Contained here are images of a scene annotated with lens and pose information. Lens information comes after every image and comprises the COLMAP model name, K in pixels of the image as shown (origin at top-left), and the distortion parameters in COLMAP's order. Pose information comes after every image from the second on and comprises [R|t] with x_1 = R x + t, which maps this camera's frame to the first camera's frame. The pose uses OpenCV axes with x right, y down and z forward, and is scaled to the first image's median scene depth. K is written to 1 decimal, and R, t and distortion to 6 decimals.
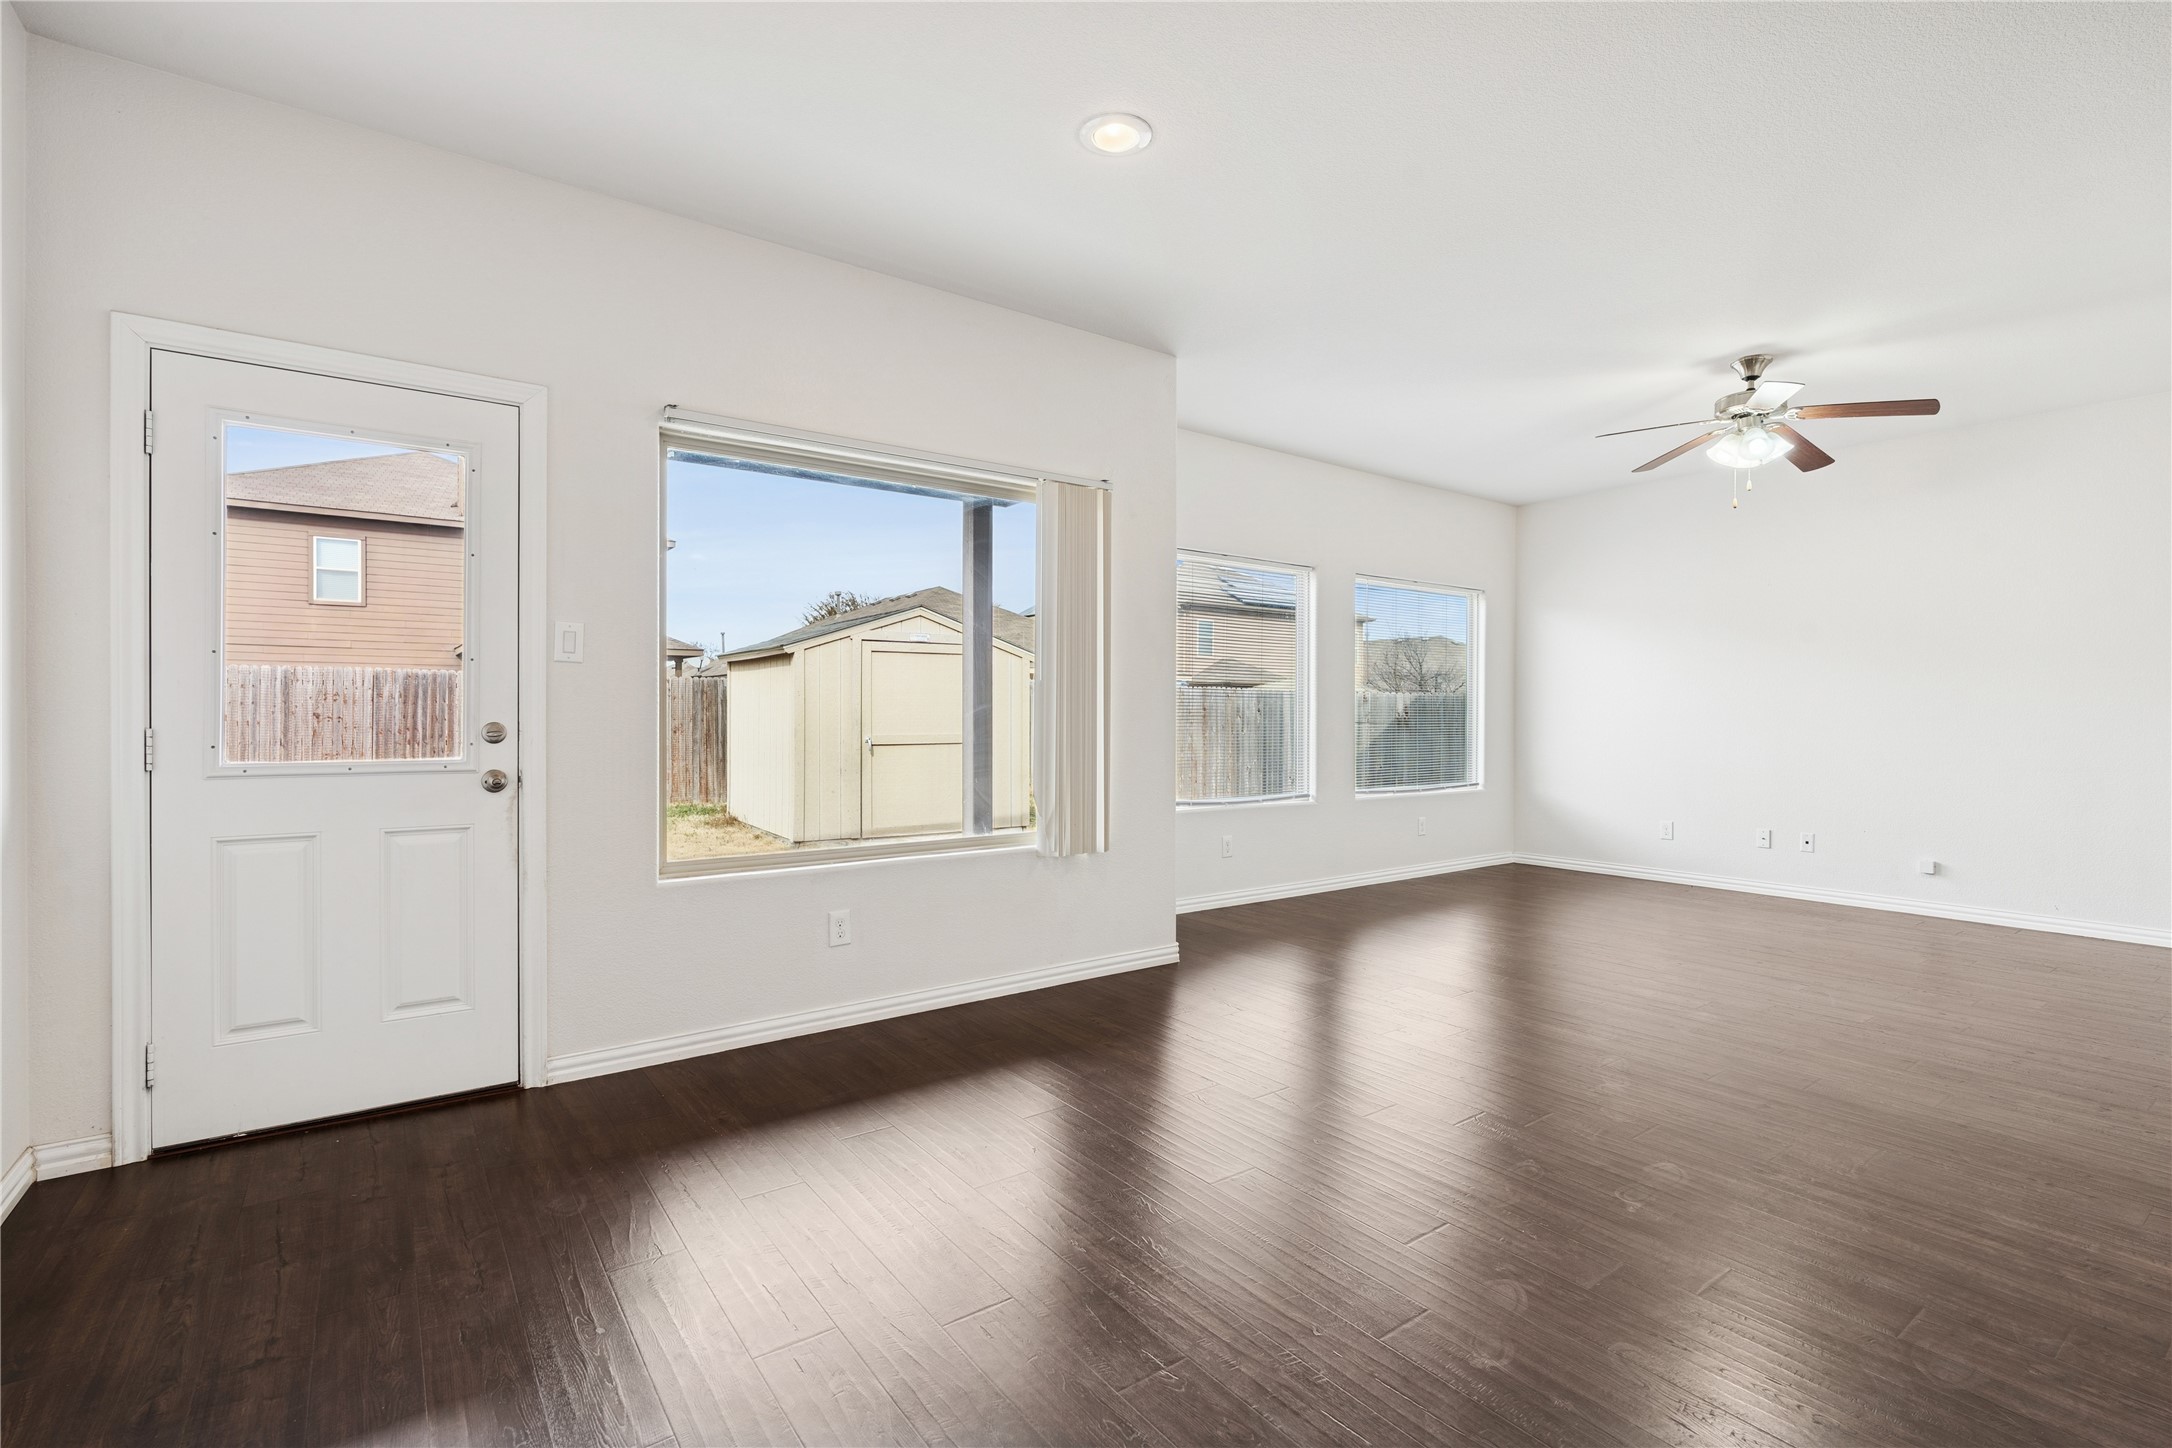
lens RADIAL K [[984.7, 0, 1106.7], [0, 984.7, 727.9], [0, 0, 1]] dist [-0.010543, 0.001031]
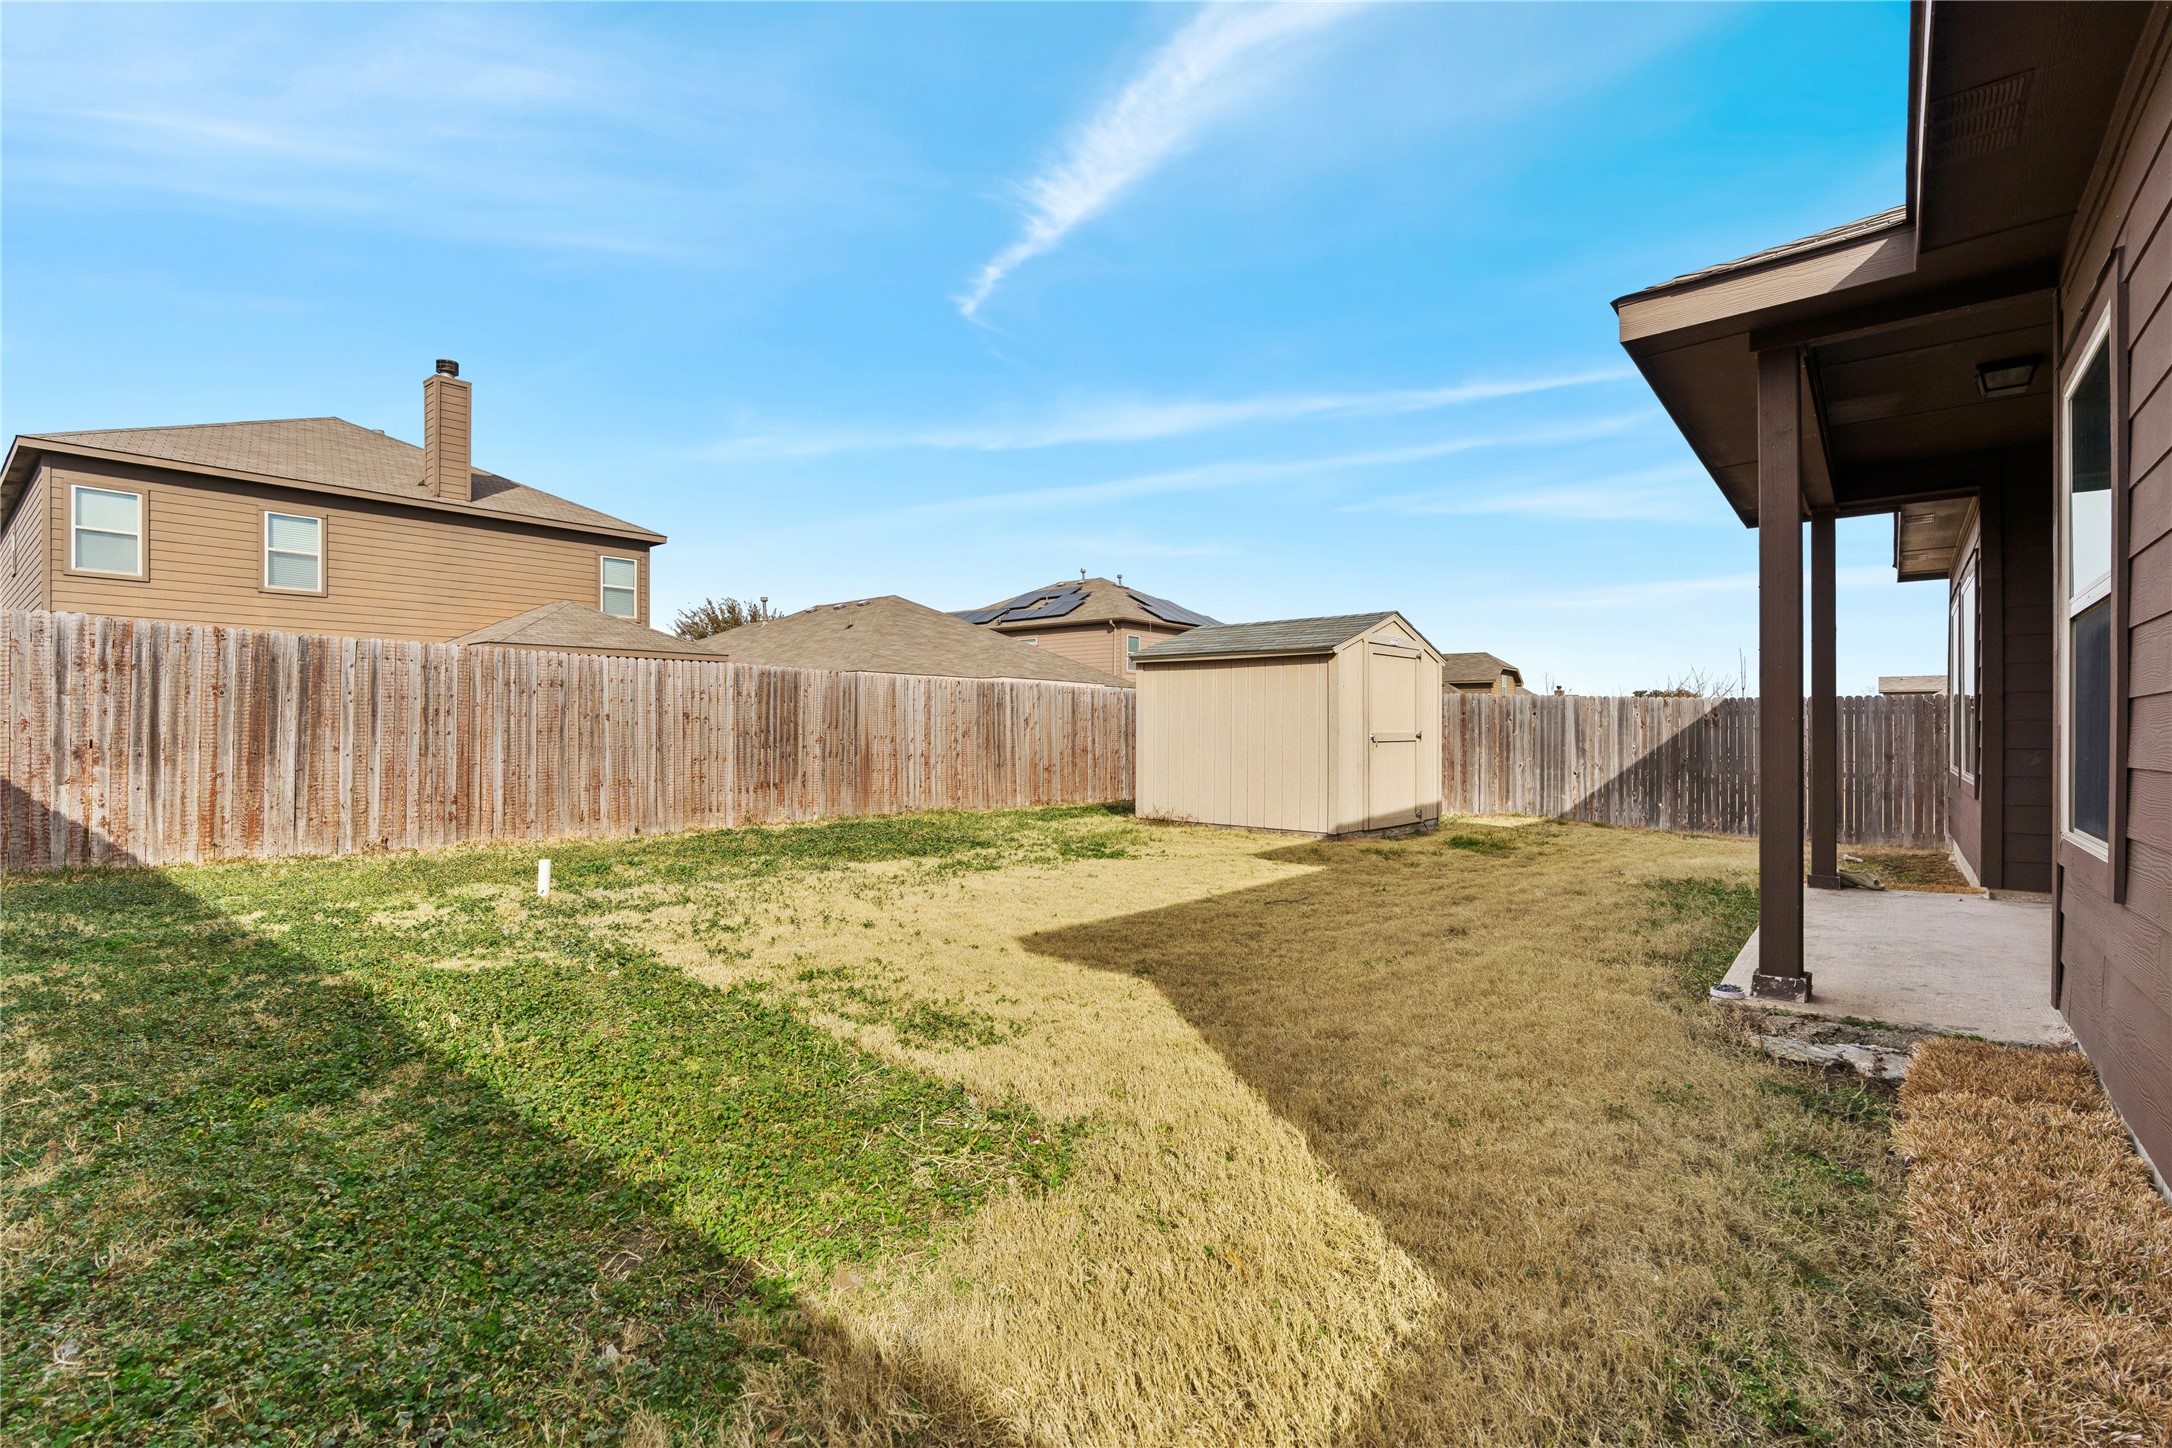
lens RADIAL K [[984.7, 0, 1079.6], [0, 984.7, 726.7], [0, 0, 1]] dist [-0.010543, 0.001031]
pose [[0.970481, -0.001539, 0.241171, -0.575083], [0.006294, 0.999801, -0.018946, 0.014068], [-0.241094, 0.019905, 0.970298, 0.042340]]
